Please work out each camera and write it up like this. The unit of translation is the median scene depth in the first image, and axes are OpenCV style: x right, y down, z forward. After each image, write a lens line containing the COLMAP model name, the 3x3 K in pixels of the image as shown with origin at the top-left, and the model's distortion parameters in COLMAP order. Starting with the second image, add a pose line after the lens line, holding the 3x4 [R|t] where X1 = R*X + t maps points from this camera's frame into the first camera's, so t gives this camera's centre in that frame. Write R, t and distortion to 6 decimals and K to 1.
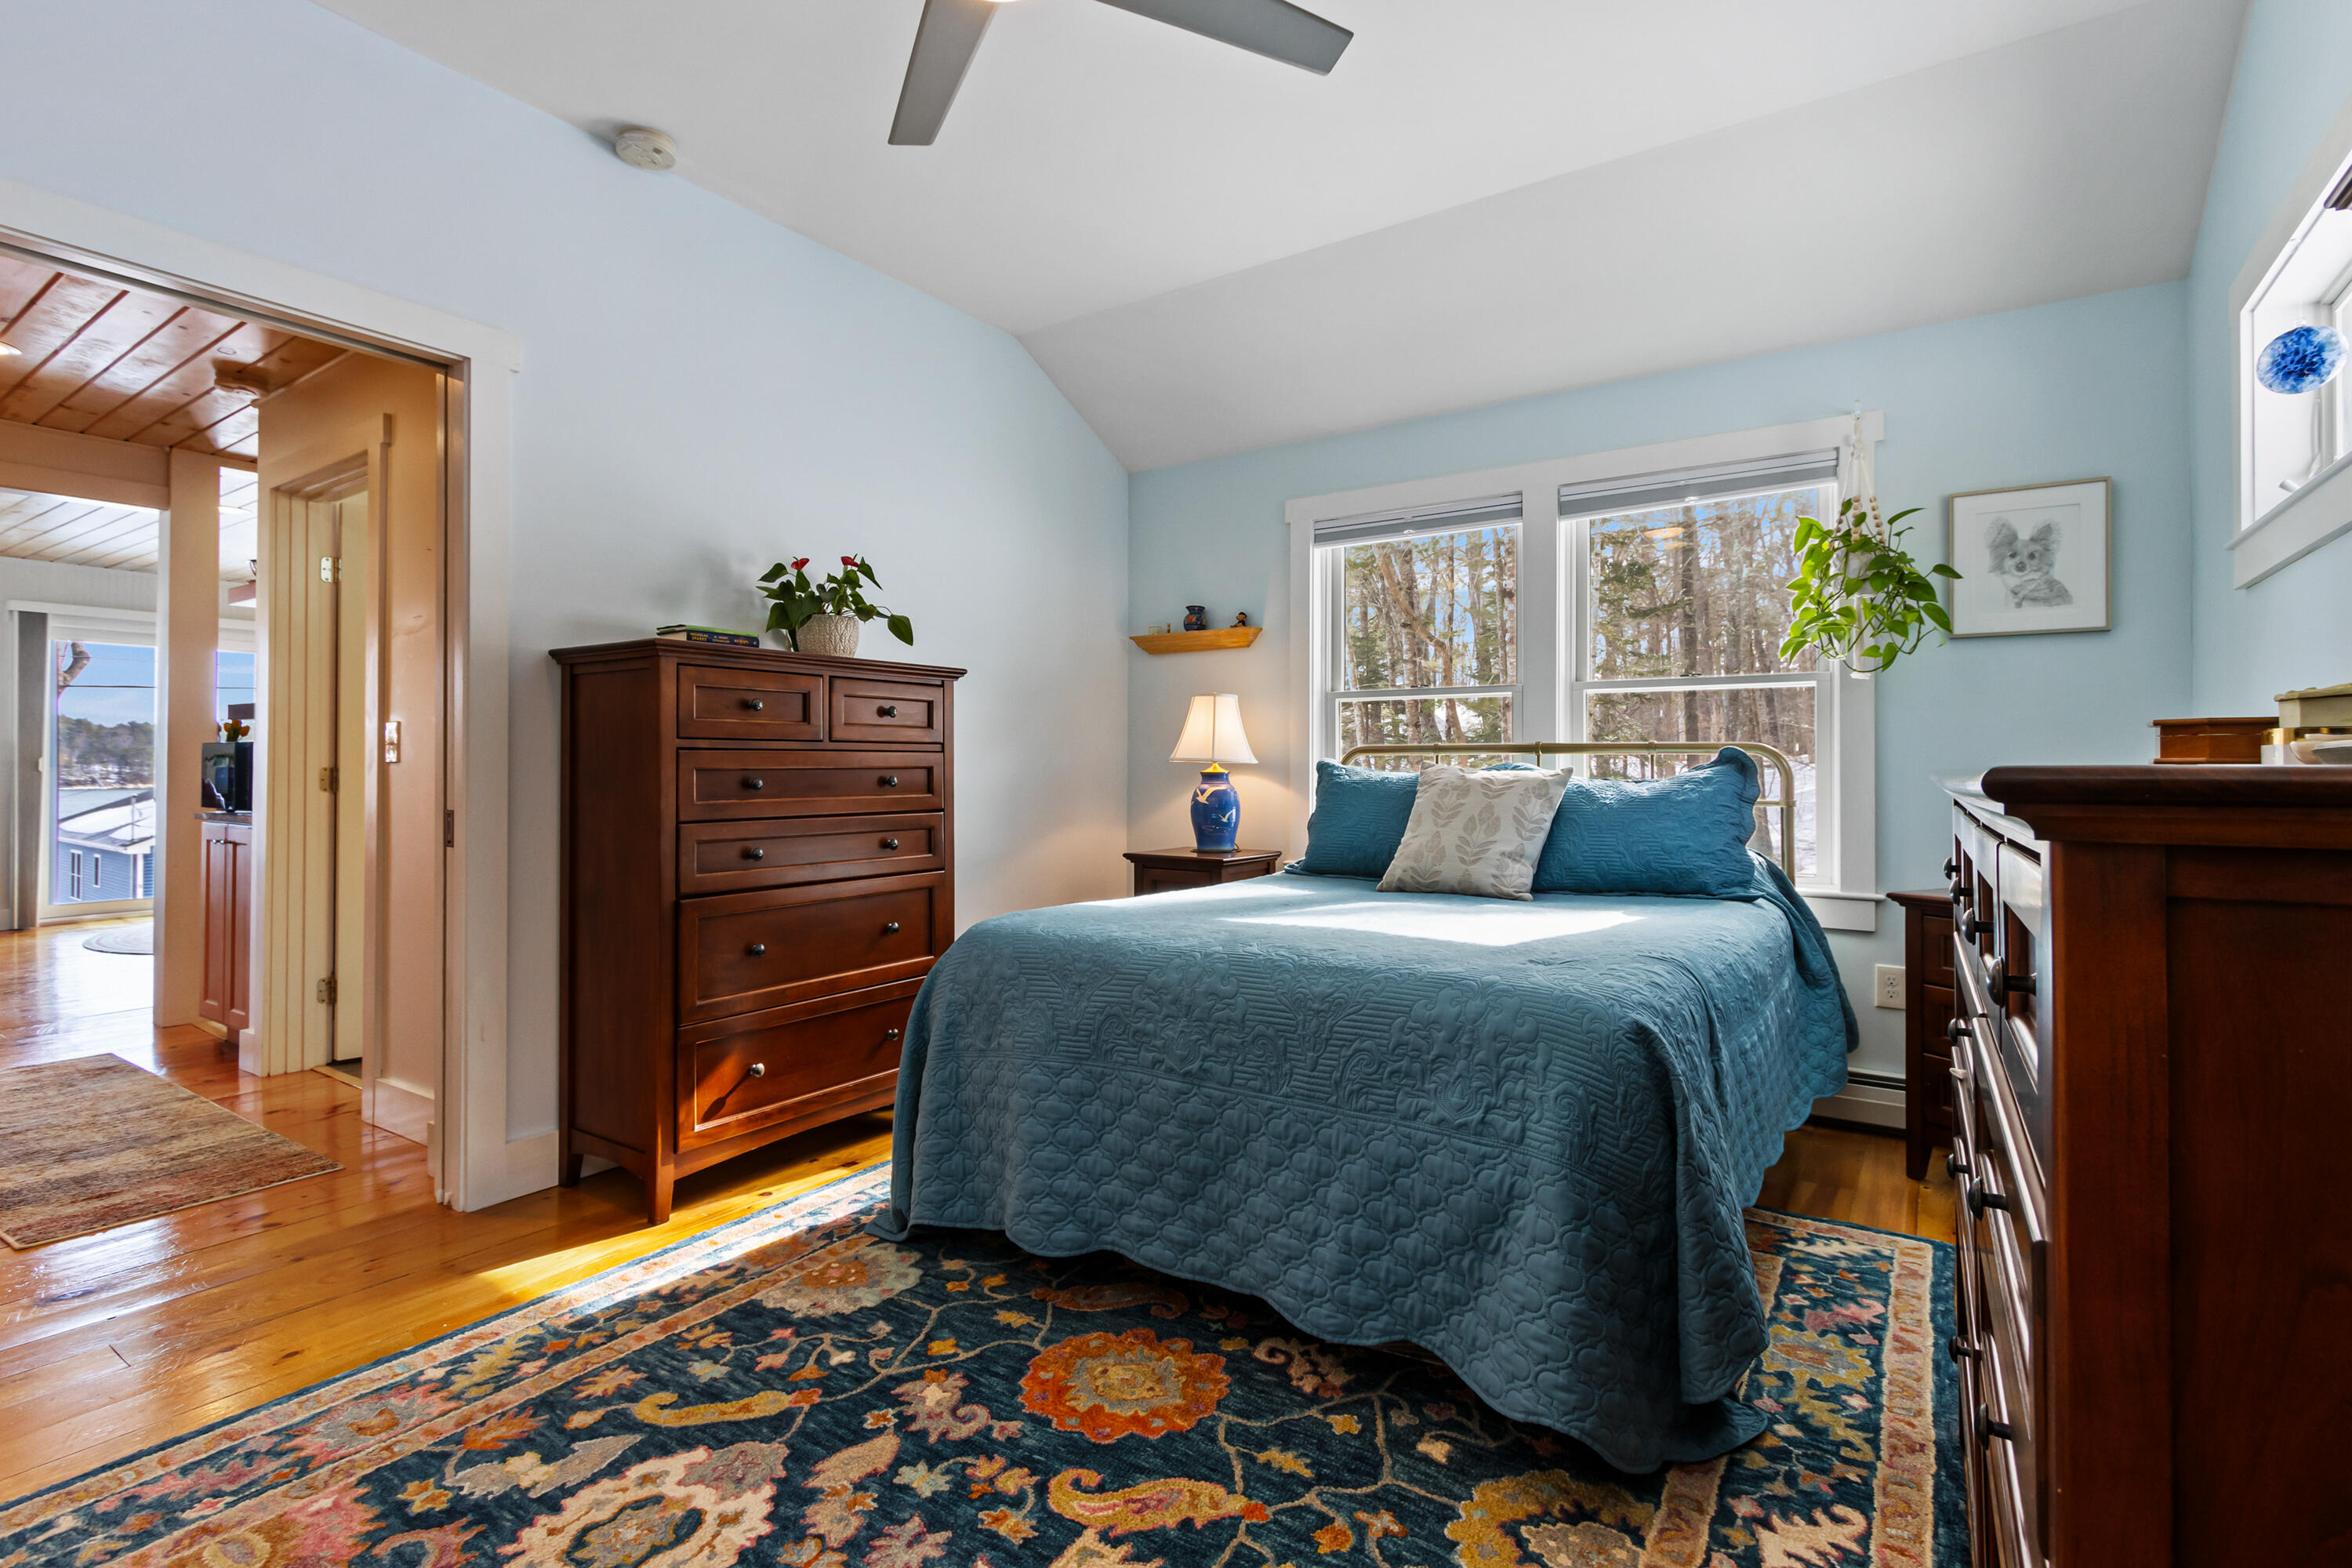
lens RADIAL K [[1097.0, 0, 1172.0], [0, 1097.0, 772.0], [0, 0, 1]] dist [0.016806, 0.000341]
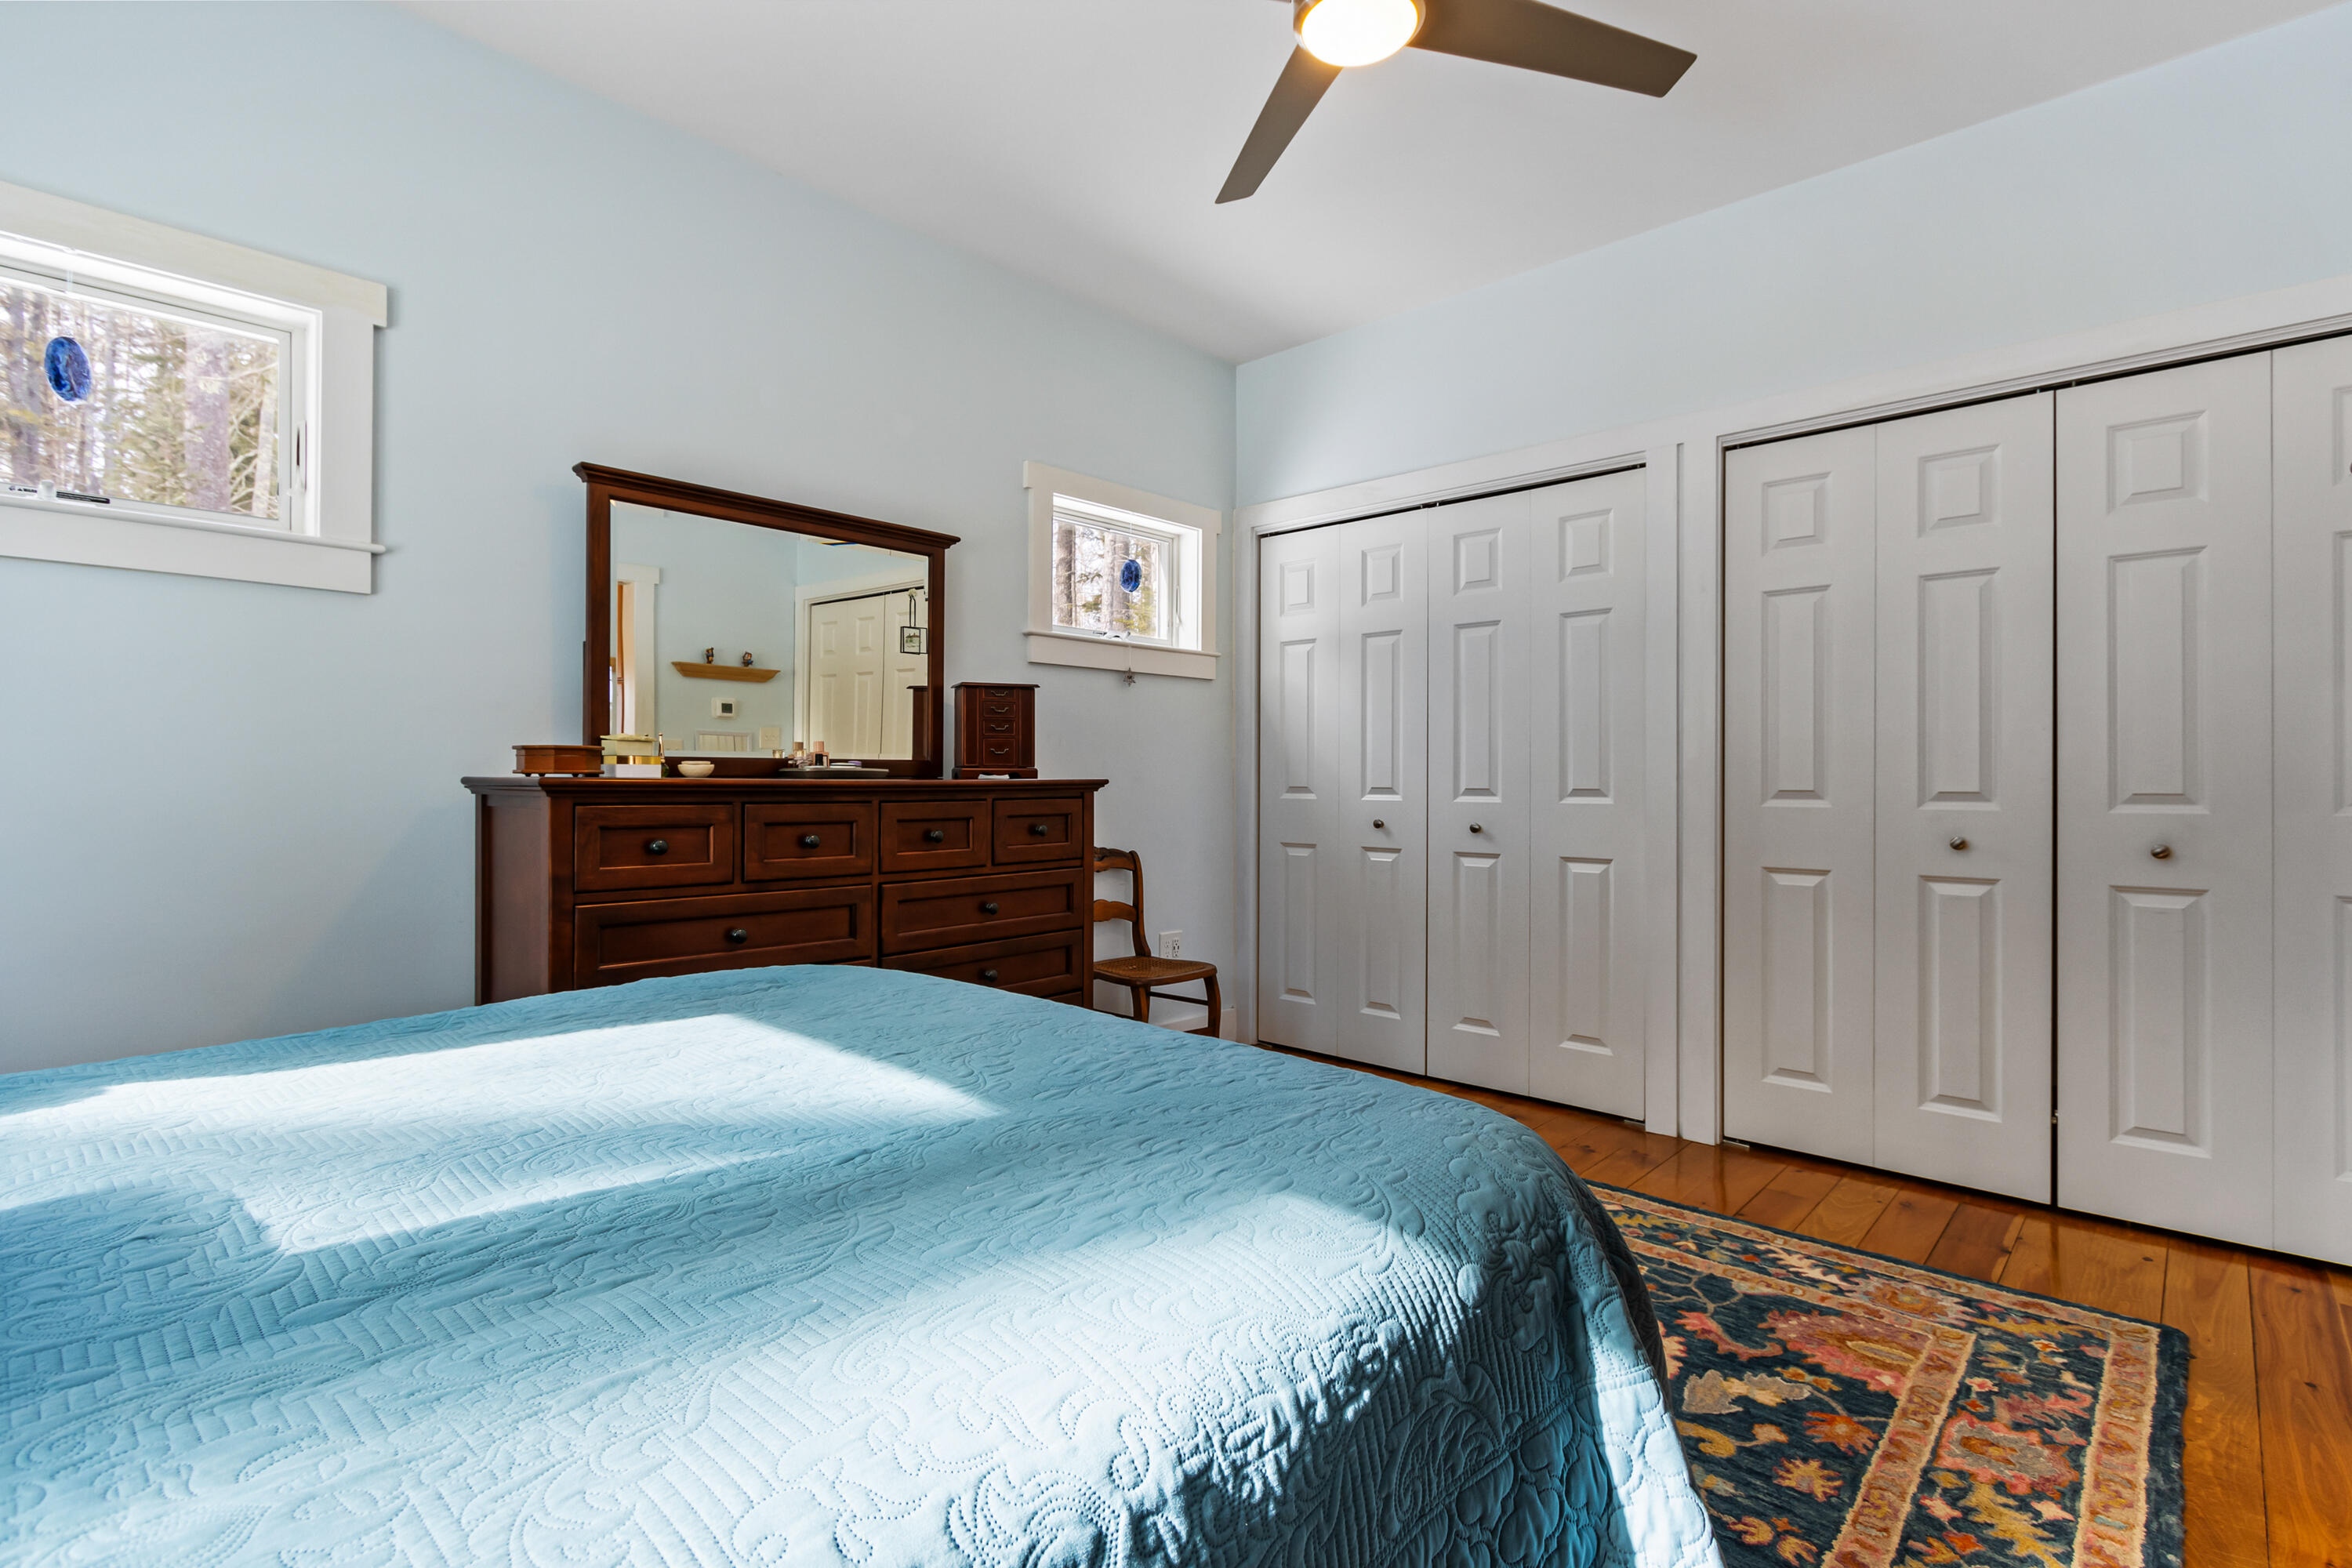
lens RADIAL K [[1097.0, 0, 1177.0], [0, 1097.0, 776.4], [0, 0, 1]] dist [0.016806, 0.000341]
pose [[-0.987311, -0.004450, 0.158736, -0.163707], [-0.004850, 0.999986, -0.002134, -0.003635], [-0.158725, -0.002876, -0.987319, 2.124850]]
